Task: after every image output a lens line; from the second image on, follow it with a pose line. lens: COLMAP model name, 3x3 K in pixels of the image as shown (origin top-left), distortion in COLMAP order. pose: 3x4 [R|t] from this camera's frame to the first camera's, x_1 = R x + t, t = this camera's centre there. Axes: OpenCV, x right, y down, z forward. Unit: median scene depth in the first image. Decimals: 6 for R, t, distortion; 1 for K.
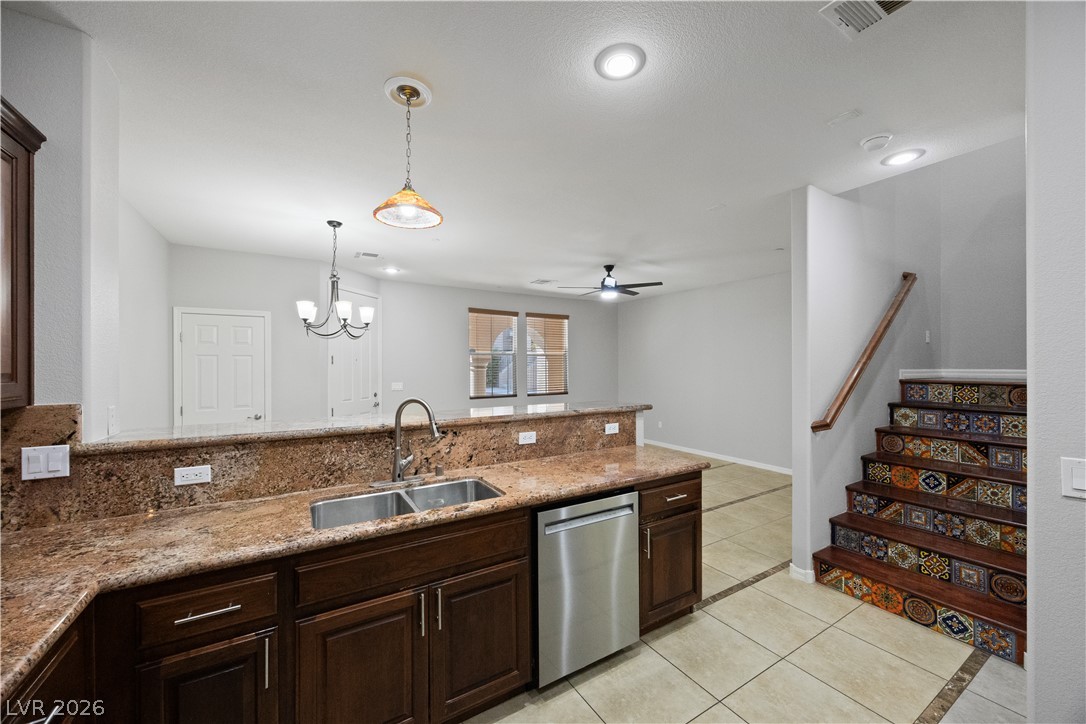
lens RADIAL K [[412.8, 0, 542.5], [0, 412.8, 368.1], [0, 0, 1]] dist [-0.003881, -0.000727]
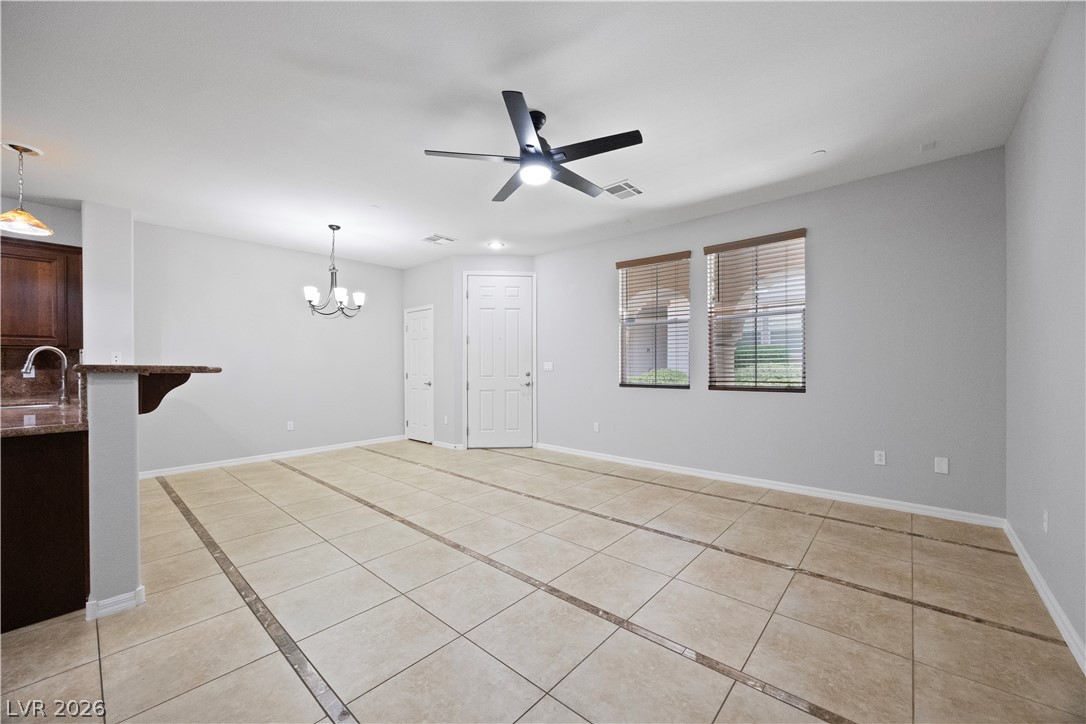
lens RADIAL K [[412.8, 0, 559.3], [0, 412.8, 368.3], [0, 0, 1]] dist [-0.003881, -0.000727]
pose [[0.317574, 0.008646, -0.948194, 1.457763], [-0.005772, 0.999958, 0.007185, 0.112456], [0.948216, 0.003191, 0.317610, 1.980875]]
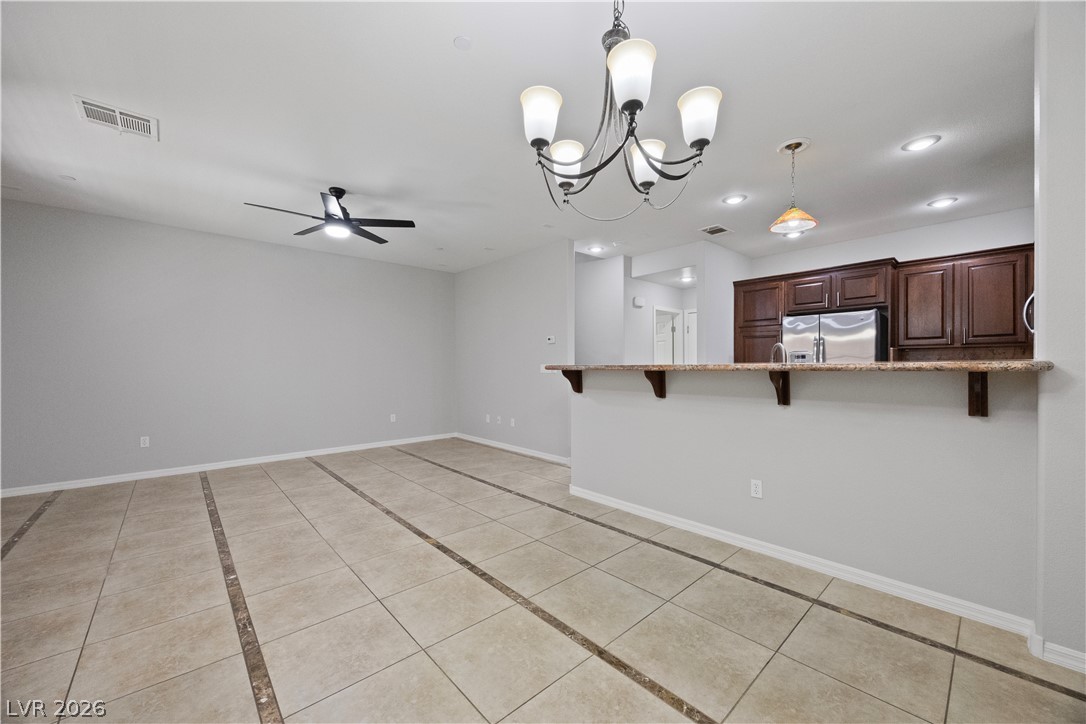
lens RADIAL K [[412.8, 0, 558.4], [0, 412.8, 378.7], [0, 0, 1]] dist [-0.003881, -0.000727]
pose [[-0.208746, -0.027279, 0.977589, -1.346627], [0.016365, 0.999374, 0.031381, 0.122910], [-0.977833, 0.022549, -0.208168, 1.779811]]
